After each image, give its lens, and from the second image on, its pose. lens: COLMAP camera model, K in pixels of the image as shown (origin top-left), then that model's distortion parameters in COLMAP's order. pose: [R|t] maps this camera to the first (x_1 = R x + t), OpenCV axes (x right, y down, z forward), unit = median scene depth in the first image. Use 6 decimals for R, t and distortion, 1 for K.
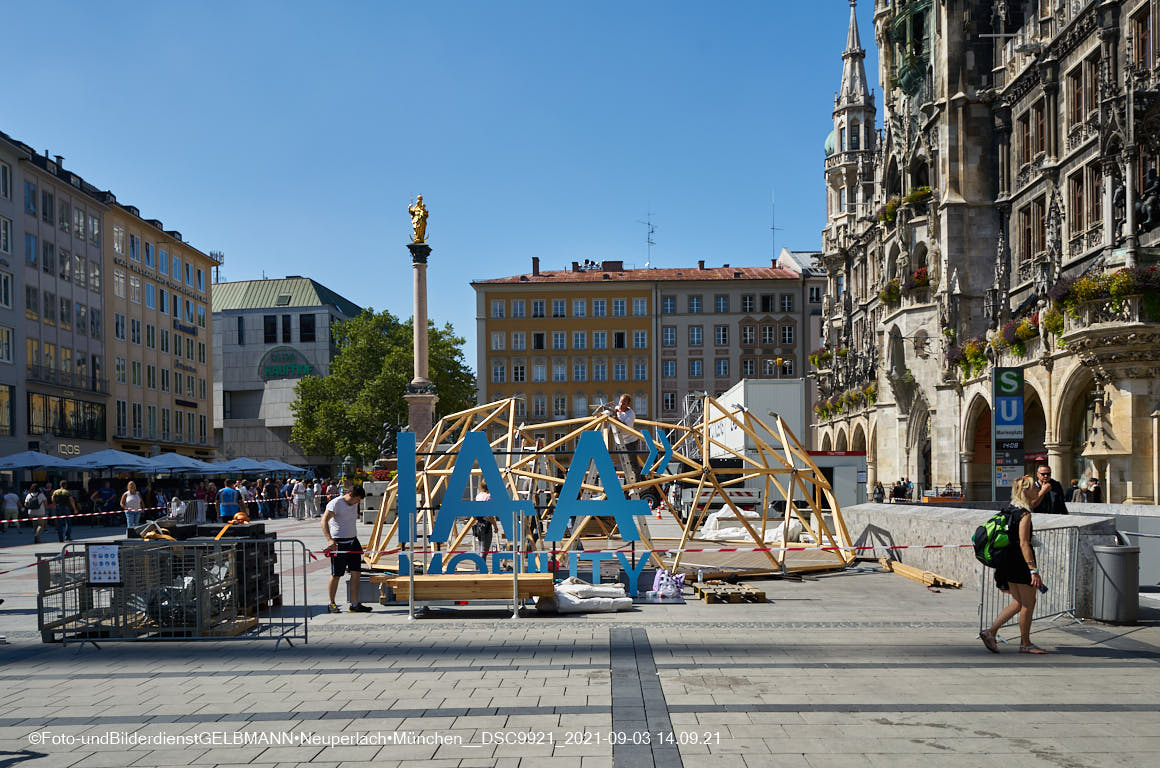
lens RADIAL K [[992.2, 0, 604.9], [0, 992.2, 497.0], [0, 0, 1]] dist [-0.006765, 0.004952]
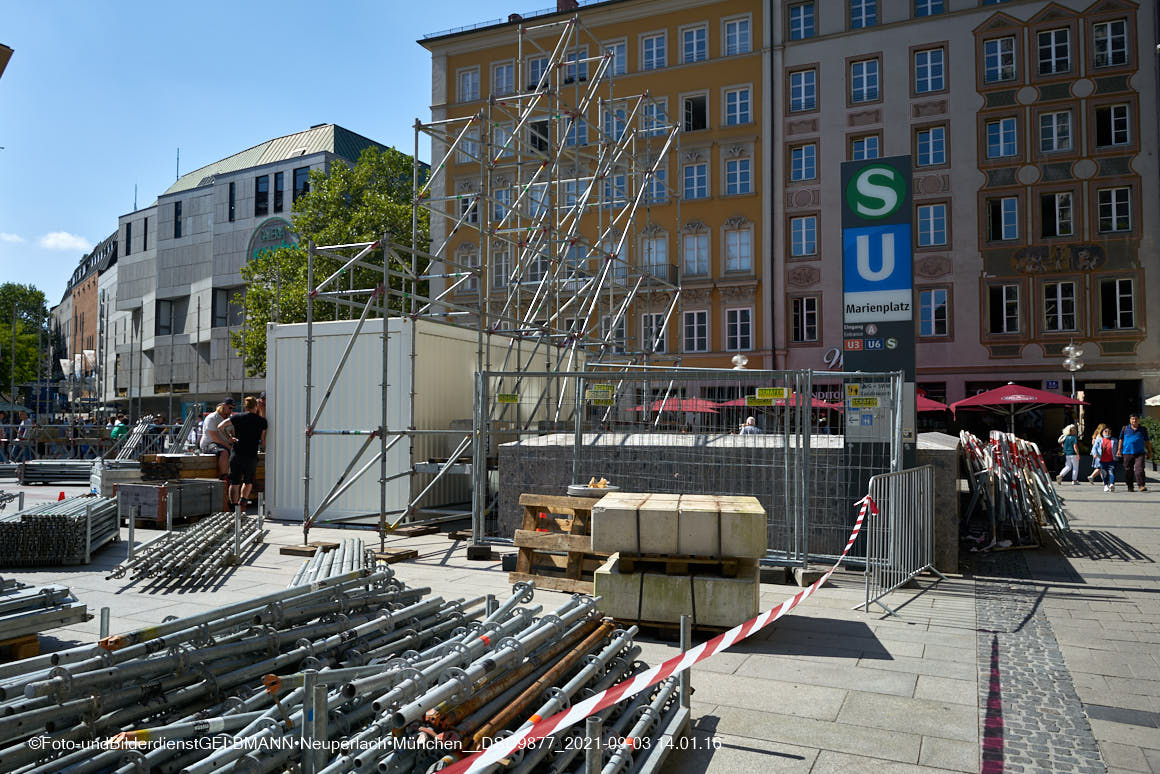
lens RADIAL K [[906.4, 0, 565.0], [0, 906.4, 380.0], [0, 0, 1]] dist [-0.002853, 0.003876]
pose [[0.914995, -0.006222, -0.403418, 0.162608], [-0.020890, 0.997809, -0.062770, -0.007181], [0.402925, 0.065862, 0.912860, 0.747326]]
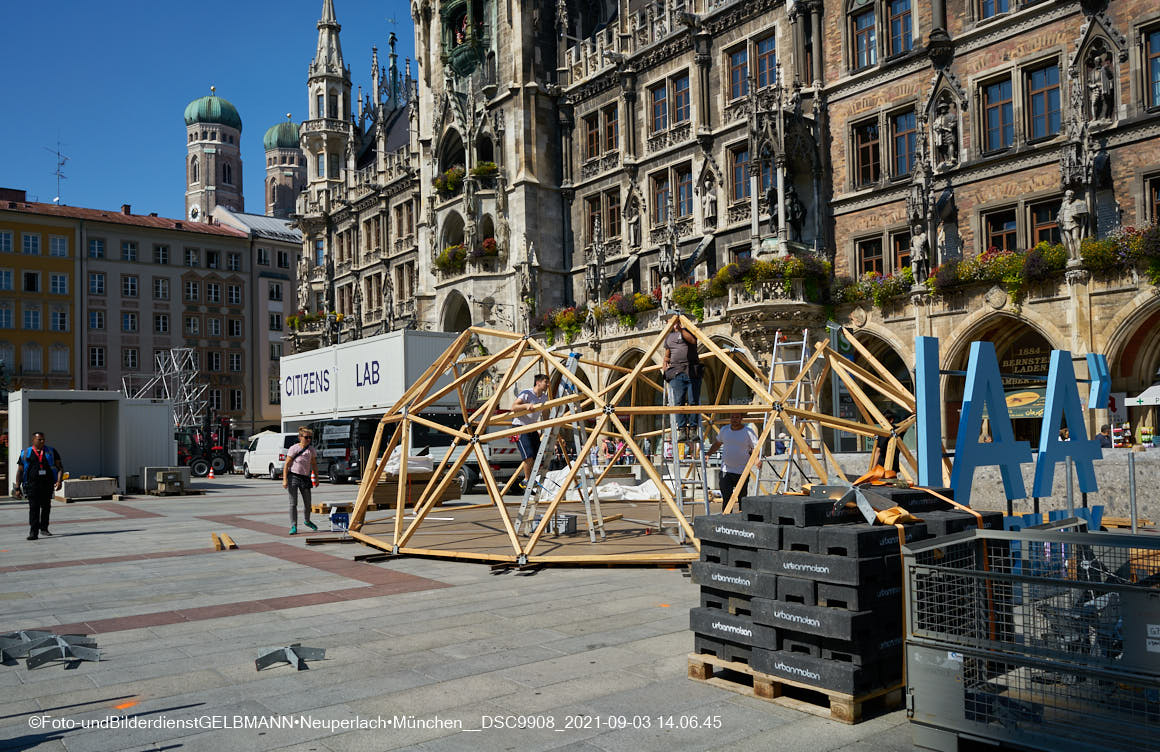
lens RADIAL K [[918.7, 0, 593.3], [0, 918.7, 415.5], [0, 0, 1]] dist [-0.001520, 0.002331]
pose [[0.776960, 0.011987, 0.629436, -0.131087], [0.021025, 0.998767, -0.044974, 0.001409], [-0.629199, 0.048177, 0.775750, 0.118532]]
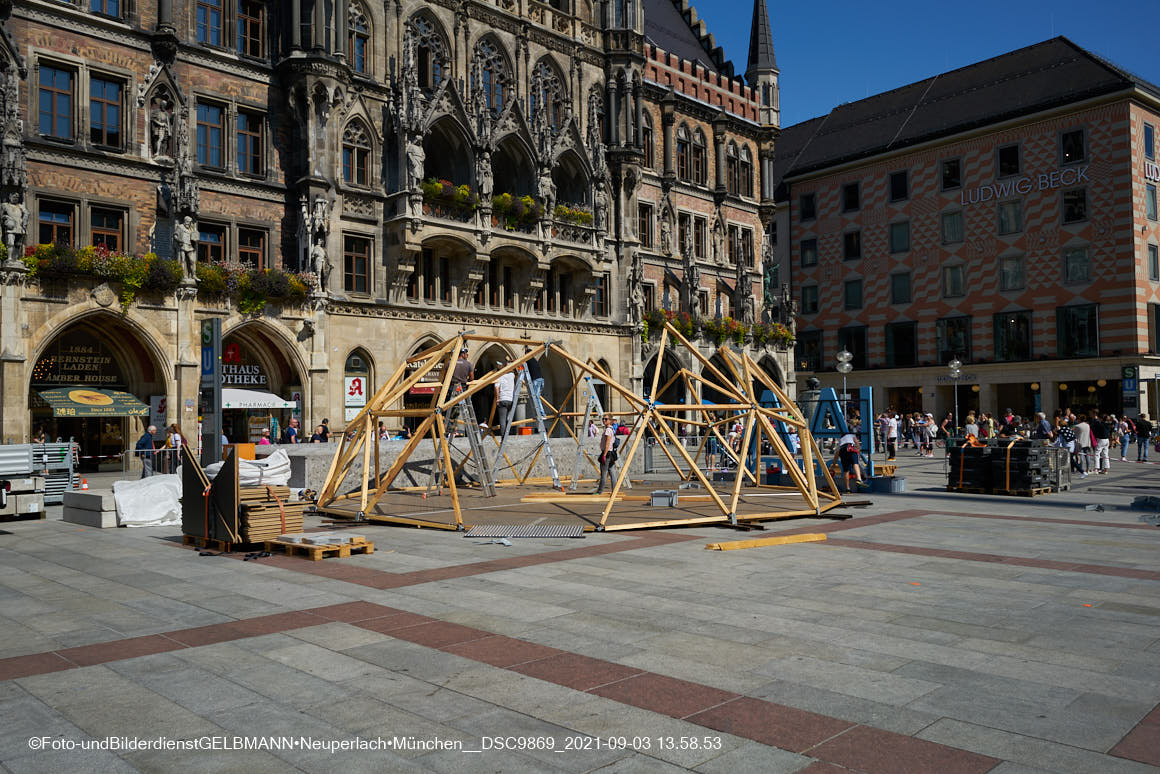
lens RADIAL K [[906.4, 0, 576.4], [0, 906.4, 382.2], [0, 0, 1]] dist [-0.002853, 0.003876]
pose [[-0.721653, 0.043623, 0.690879, -0.159241], [0.028460, 0.999038, -0.033353, -0.006510], [-0.691670, -0.004407, -0.722200, 0.426978]]
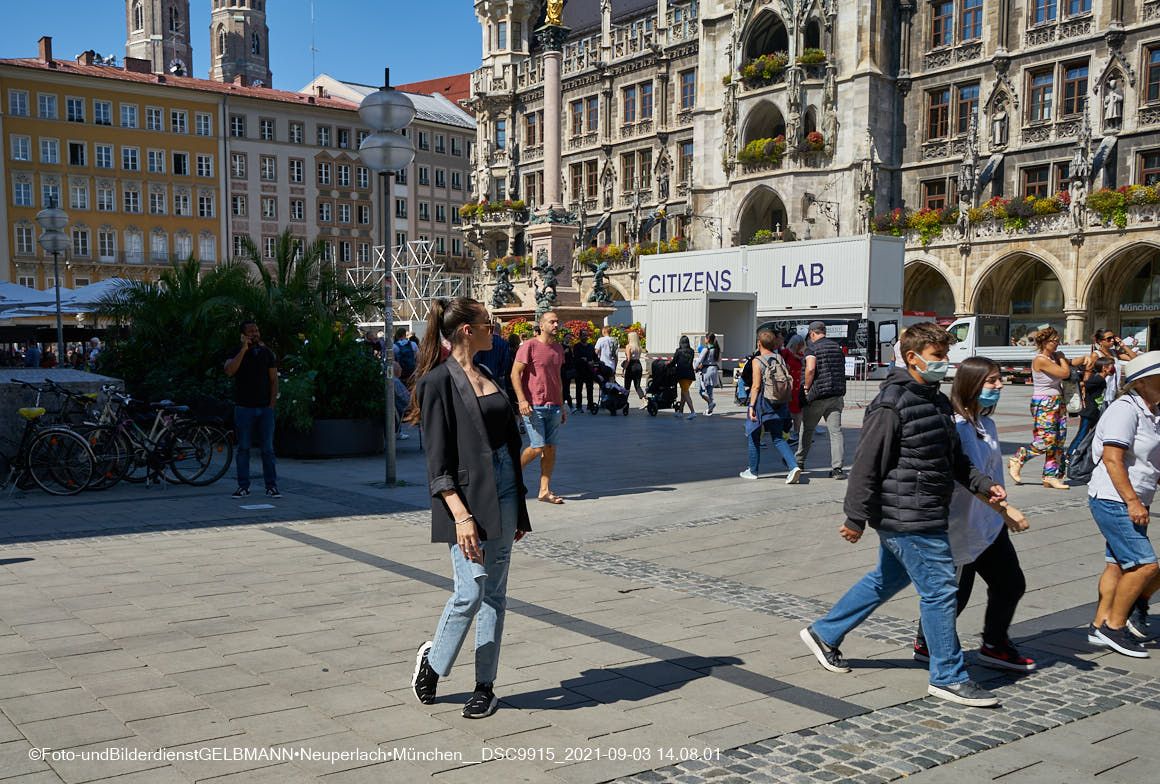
lens RADIAL K [[1100.0, 0, 450.3], [0, 1100.0, 472.8], [0, 0, 1]] dist [-0.001835, 0.000000]
pose [[0.810848, -0.059346, 0.582240, -0.421951], [0.003074, 0.995264, 0.097163, 0.003882], [-0.585248, -0.076994, 0.807190, 0.180234]]
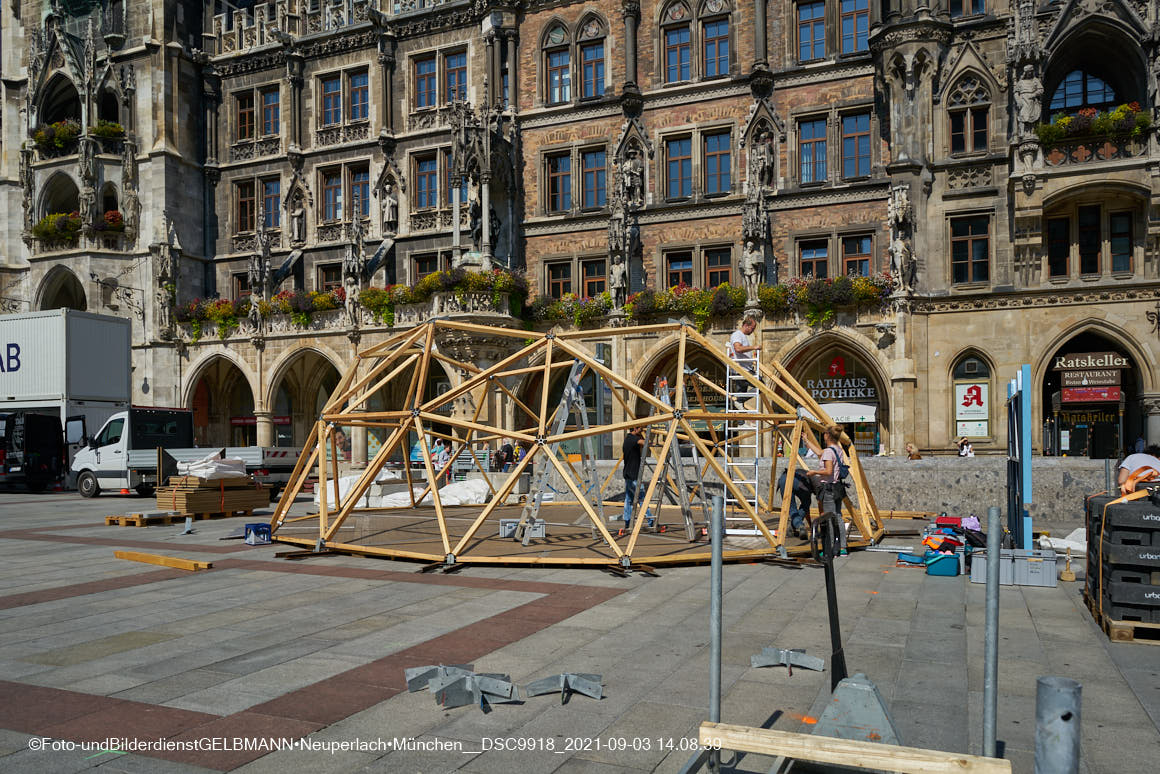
lens RADIAL K [[906.4, 0, 573.7], [0, 906.4, 434.7], [0, 0, 1]] dist [-0.002853, 0.003876]
pose [[0.388354, 0.017369, 0.921347, -0.180004], [0.012939, 0.999621, -0.024298, 0.000722], [-0.921419, 0.021358, 0.387982, 0.184818]]
